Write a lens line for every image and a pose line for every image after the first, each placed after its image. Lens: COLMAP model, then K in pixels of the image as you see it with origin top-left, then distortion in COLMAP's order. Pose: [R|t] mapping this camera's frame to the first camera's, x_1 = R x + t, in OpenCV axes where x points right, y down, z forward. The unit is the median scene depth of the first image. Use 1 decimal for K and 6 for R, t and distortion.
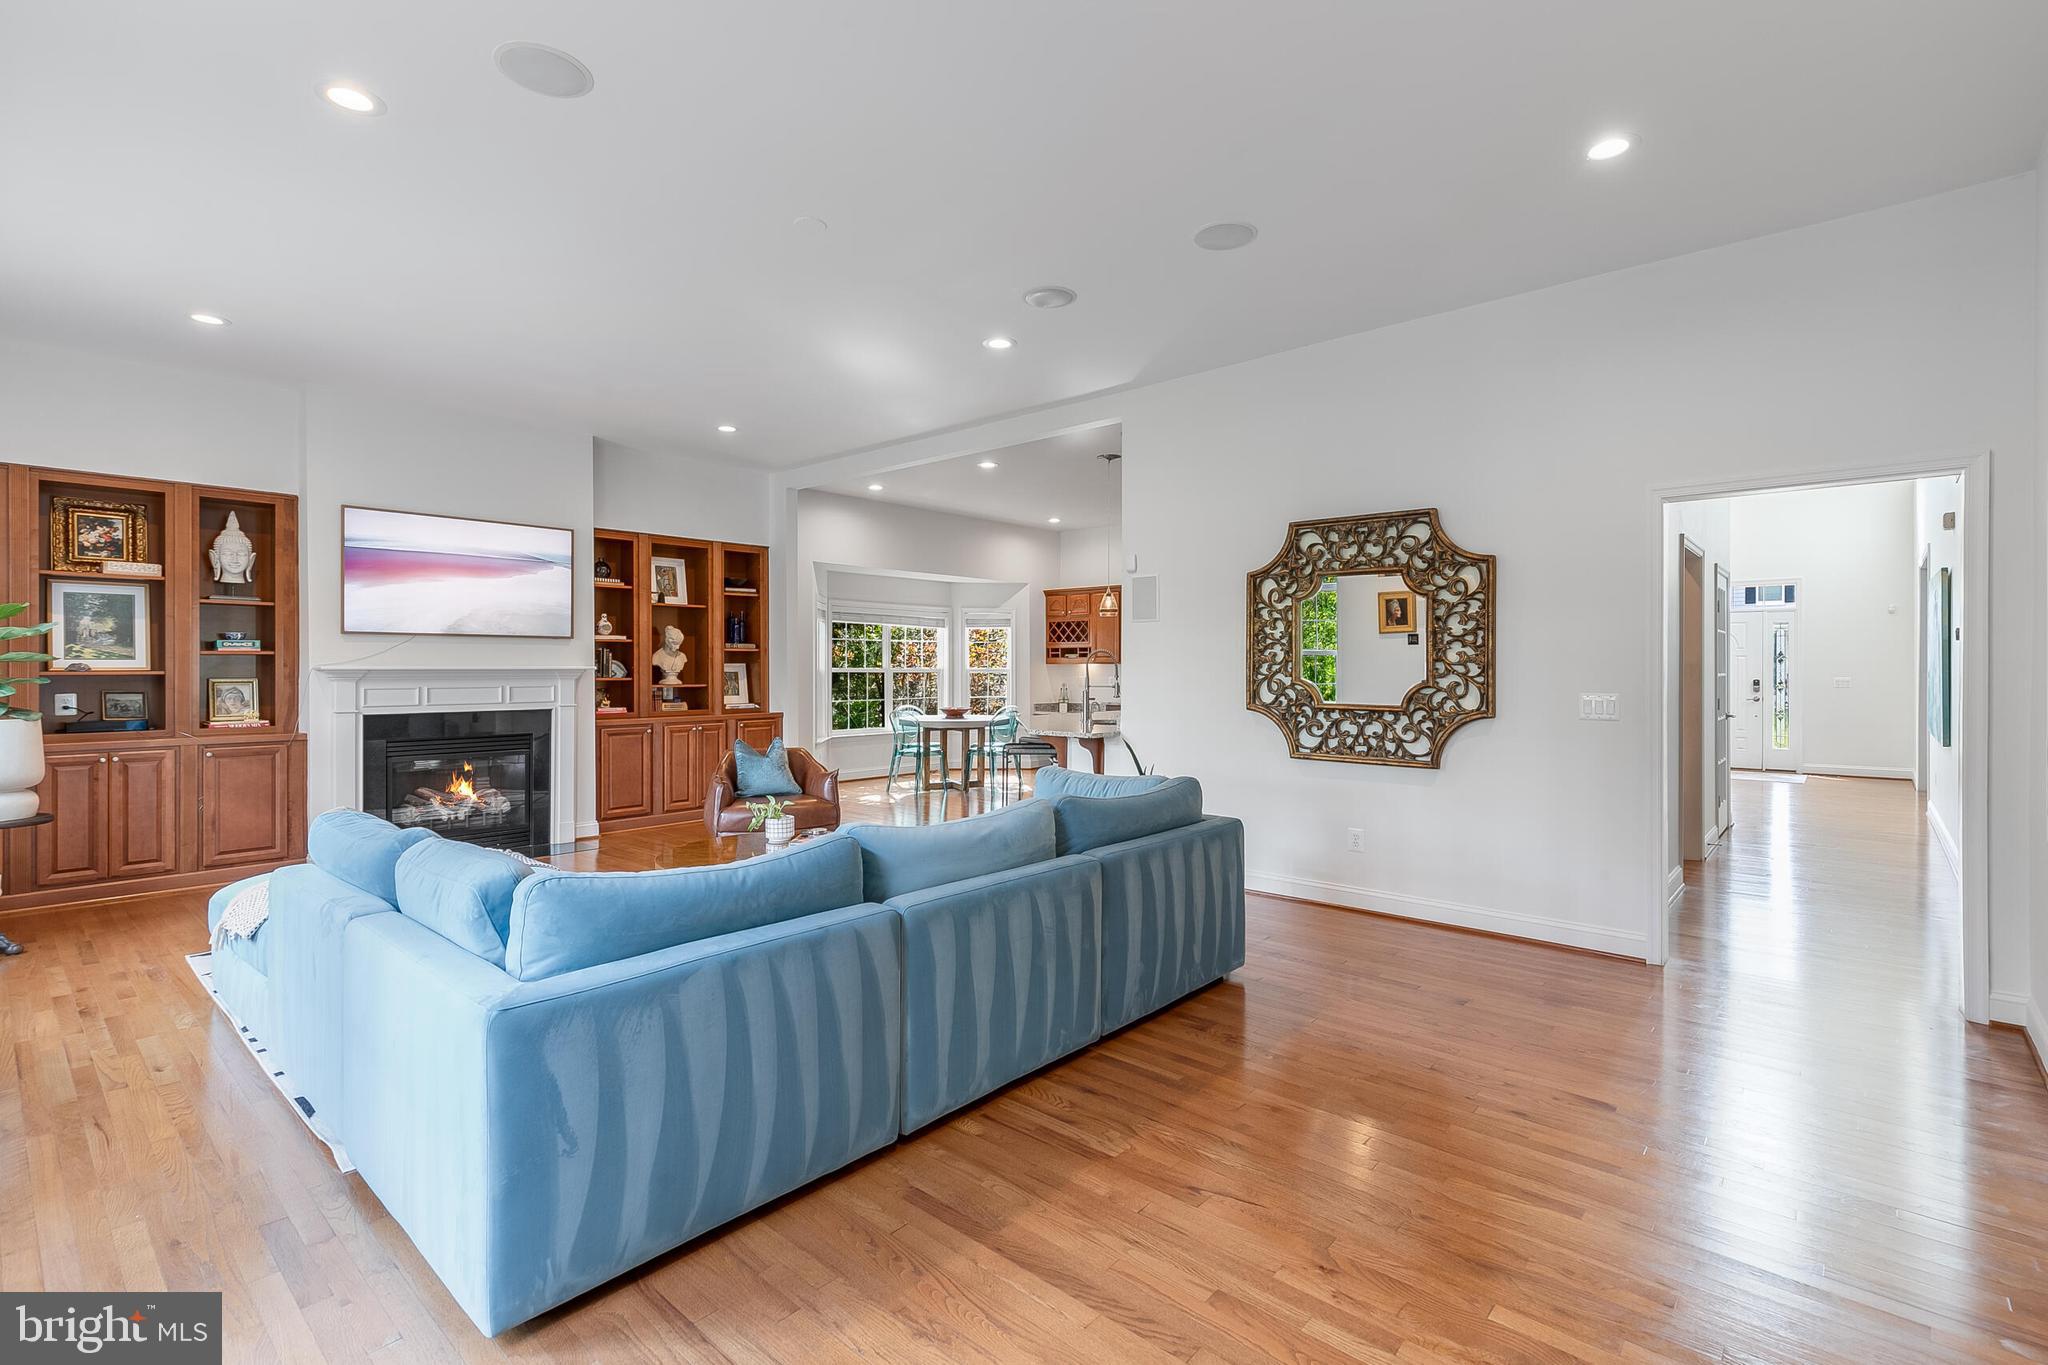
lens RADIAL K [[938.4, 0, 1018.4], [0, 938.4, 665.8], [0, 0, 1]] dist [0.004465, 0.000178]
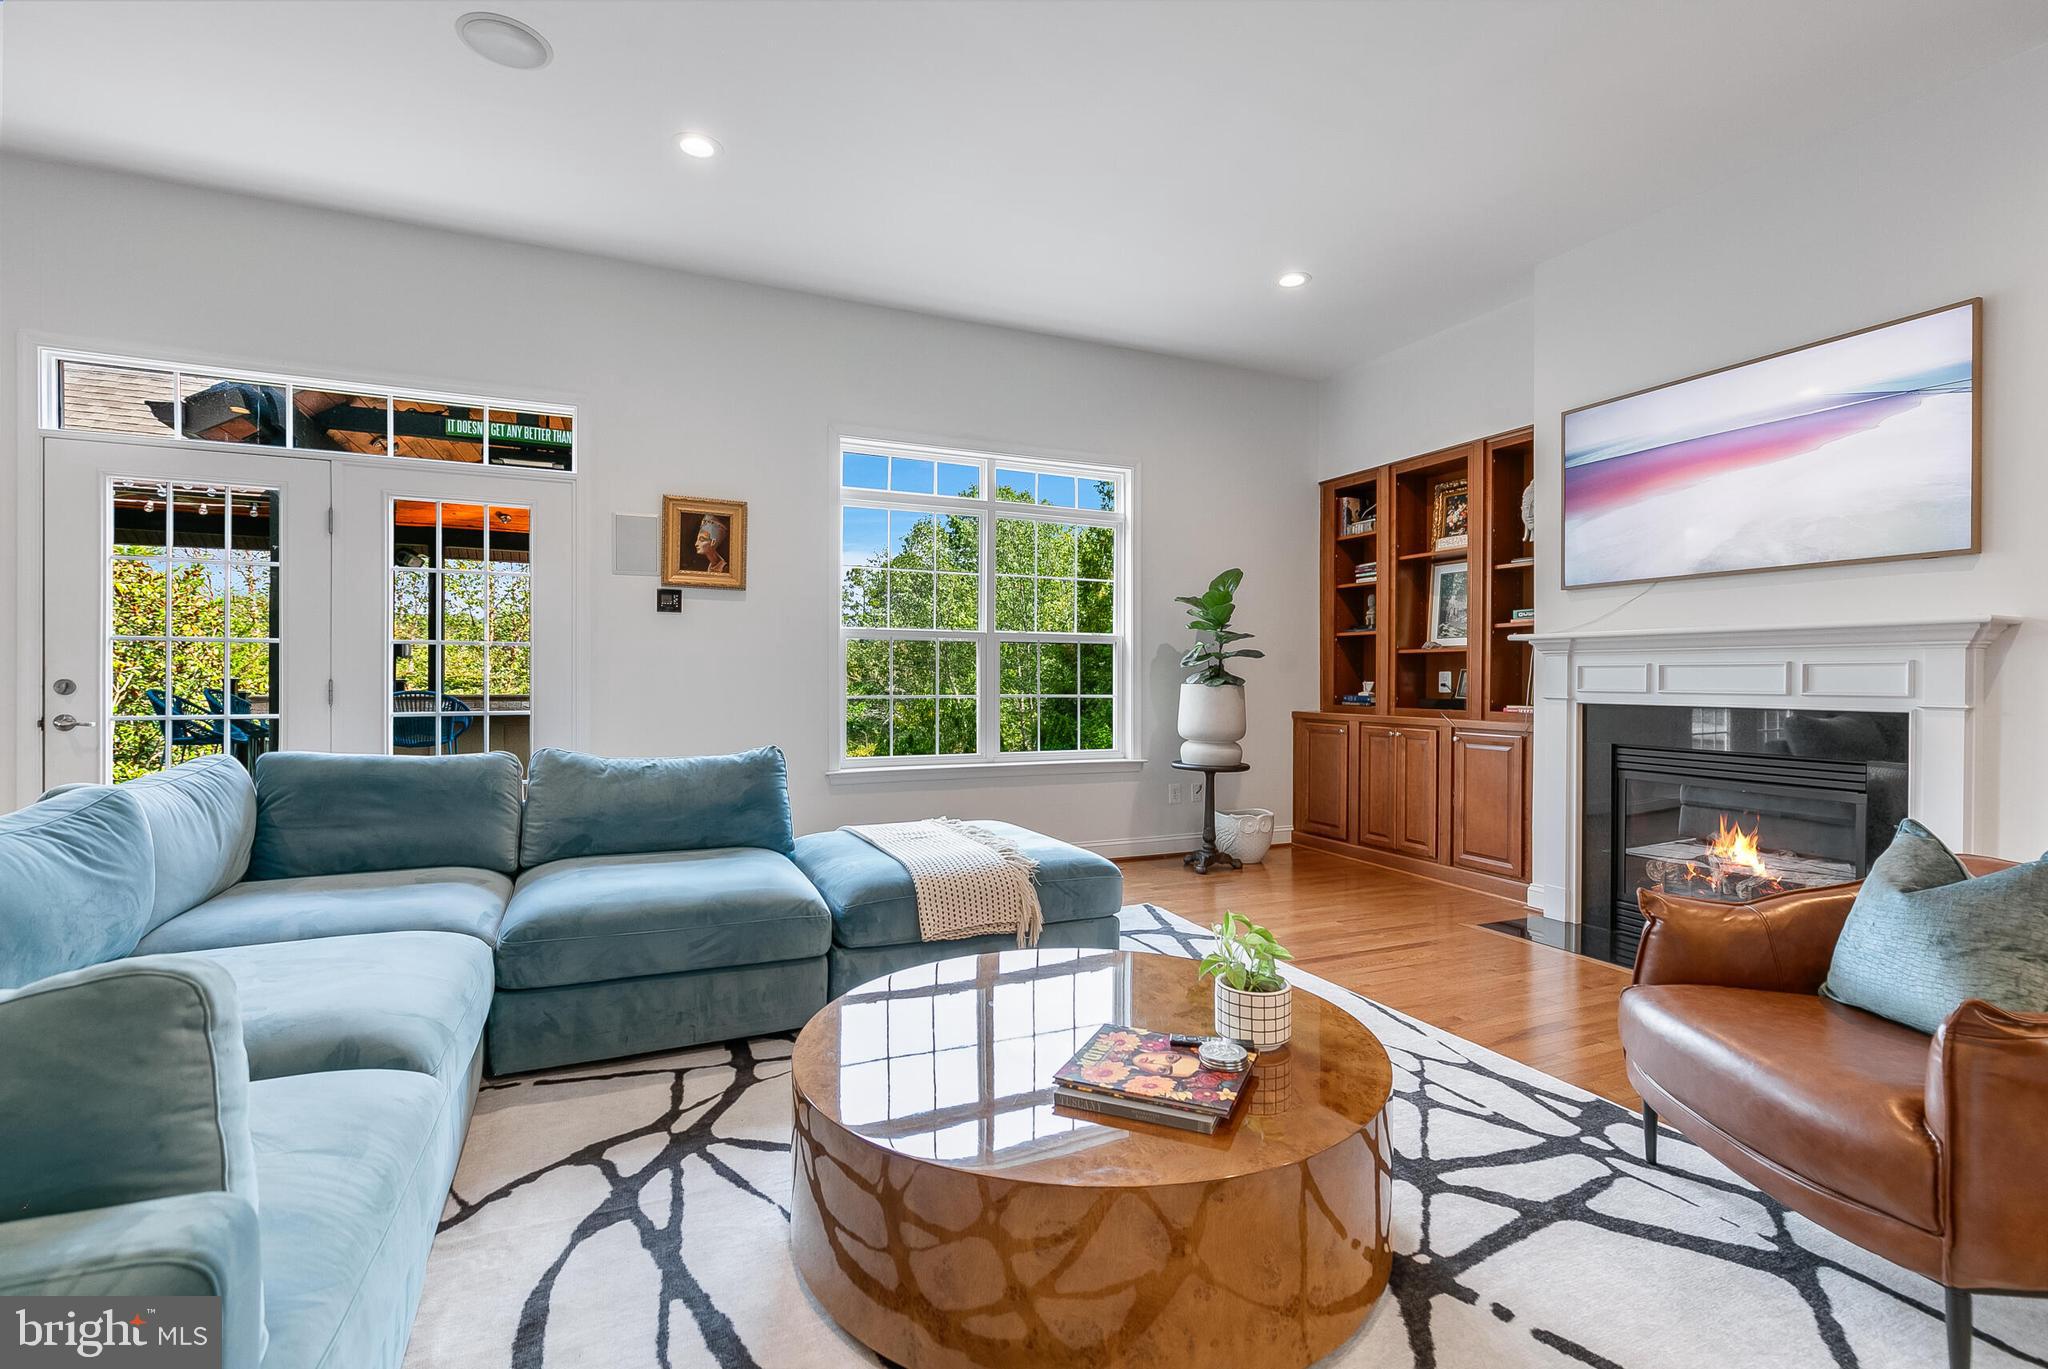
lens RADIAL K [[926.6, 0, 1026.9], [0, 926.6, 676.5], [0, 0, 1]] dist [0.004042, -0.000090]
pose [[-0.399628, -0.002303, -0.916674, 0.102879], [-0.003277, 0.999994, -0.001084, 0.035023], [0.916671, 0.002571, -0.399633, 0.914987]]
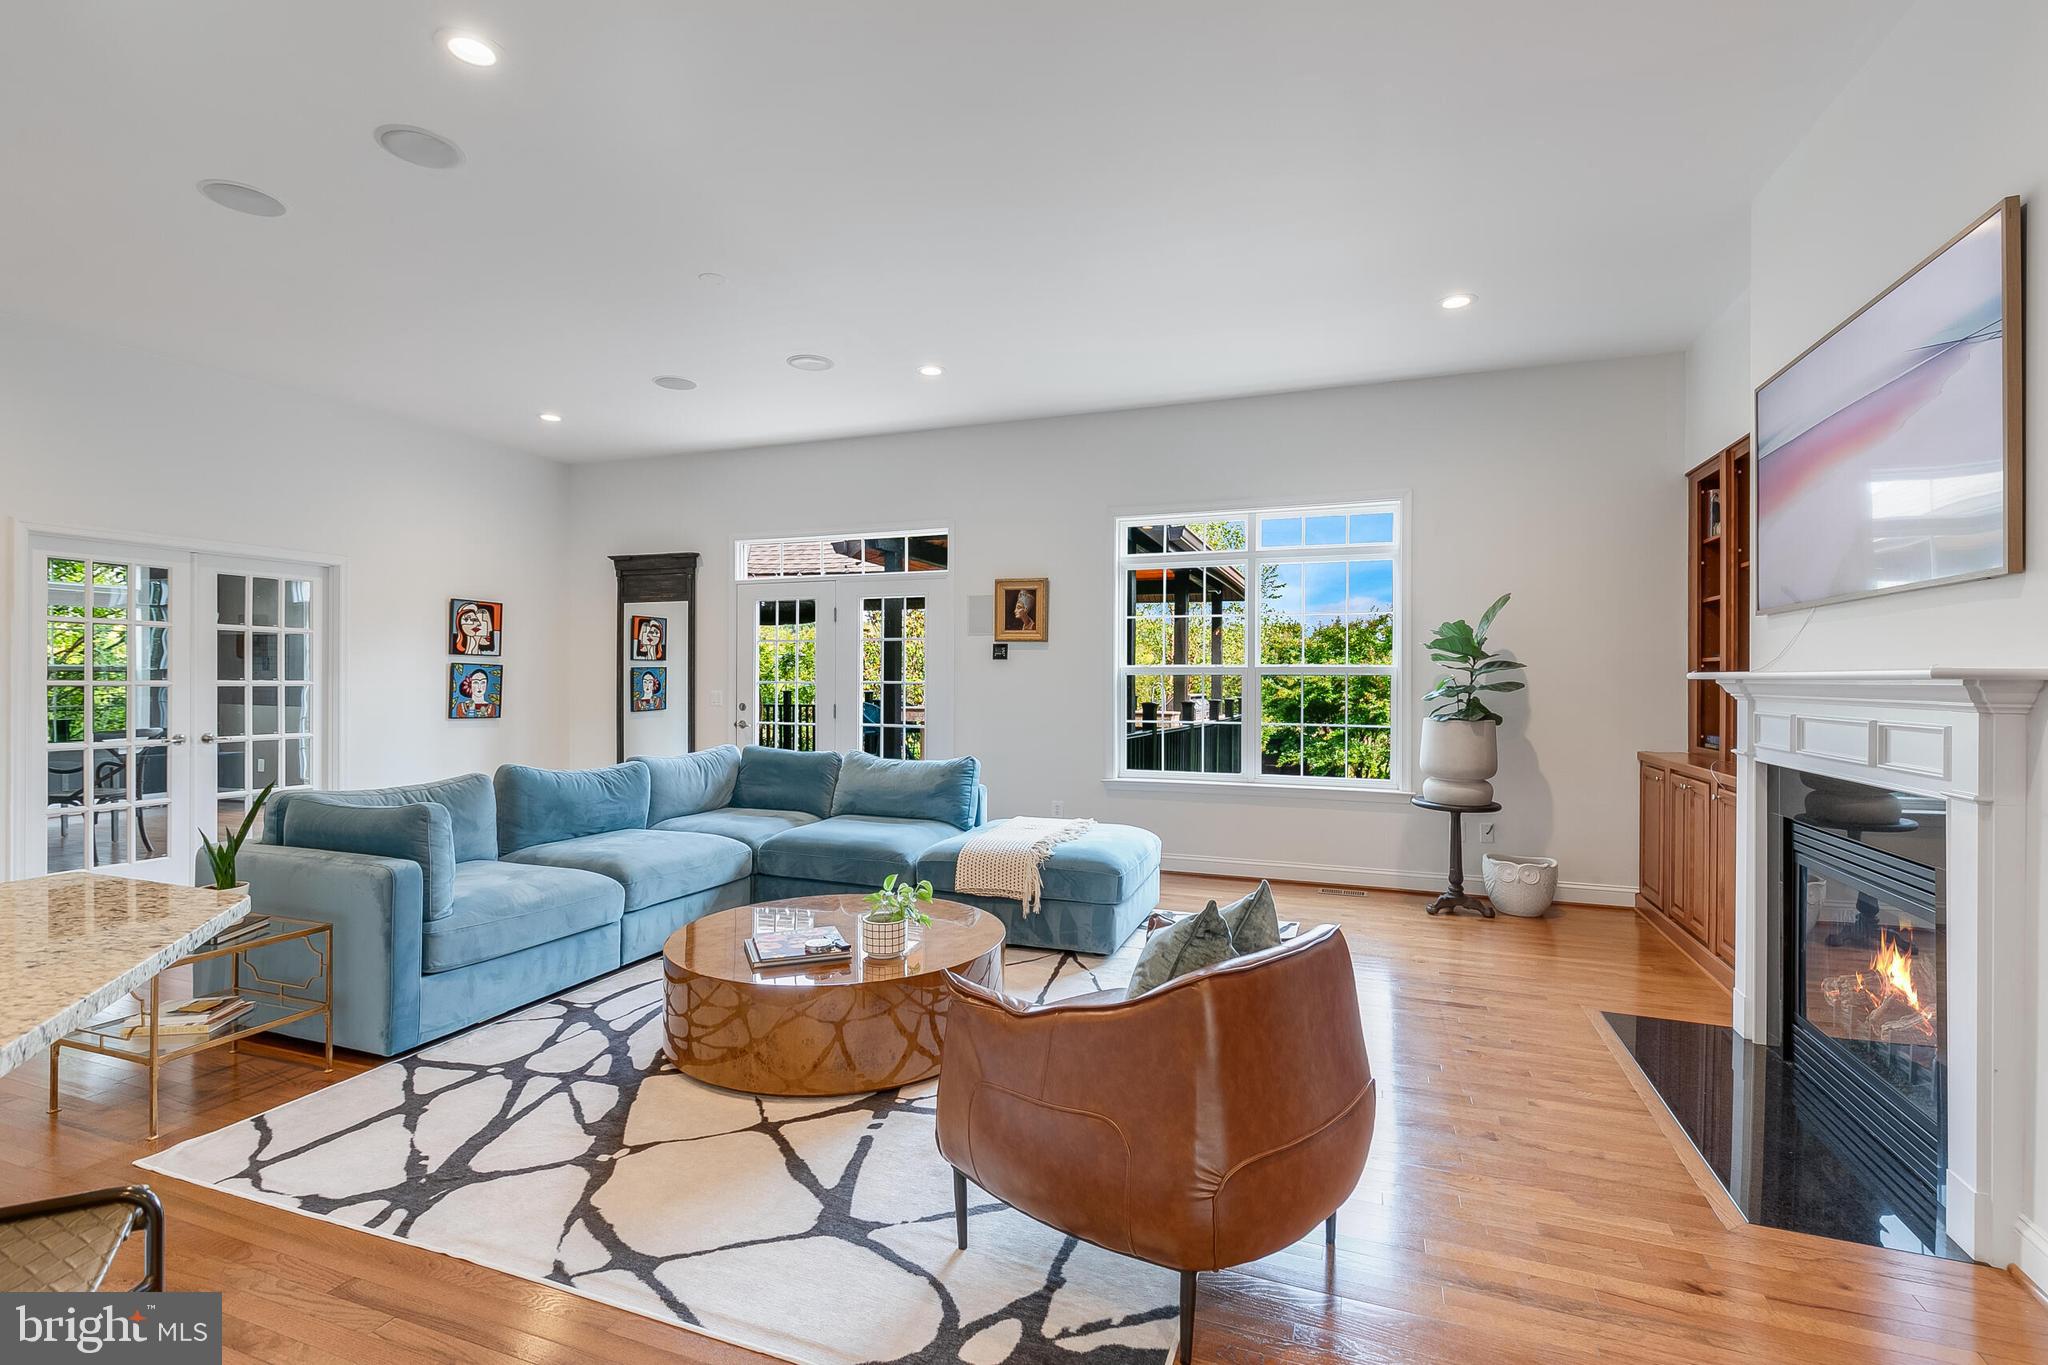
lens RADIAL K [[926.6, 0, 1026.9], [0, 926.6, 674.5], [0, 0, 1]] dist [0.004042, -0.000090]
pose [[-0.928375, -0.004646, -0.371616, -0.099157], [-0.002884, 0.999982, -0.005296, 0.005626], [0.371634, -0.003845, -0.928371, 1.369775]]
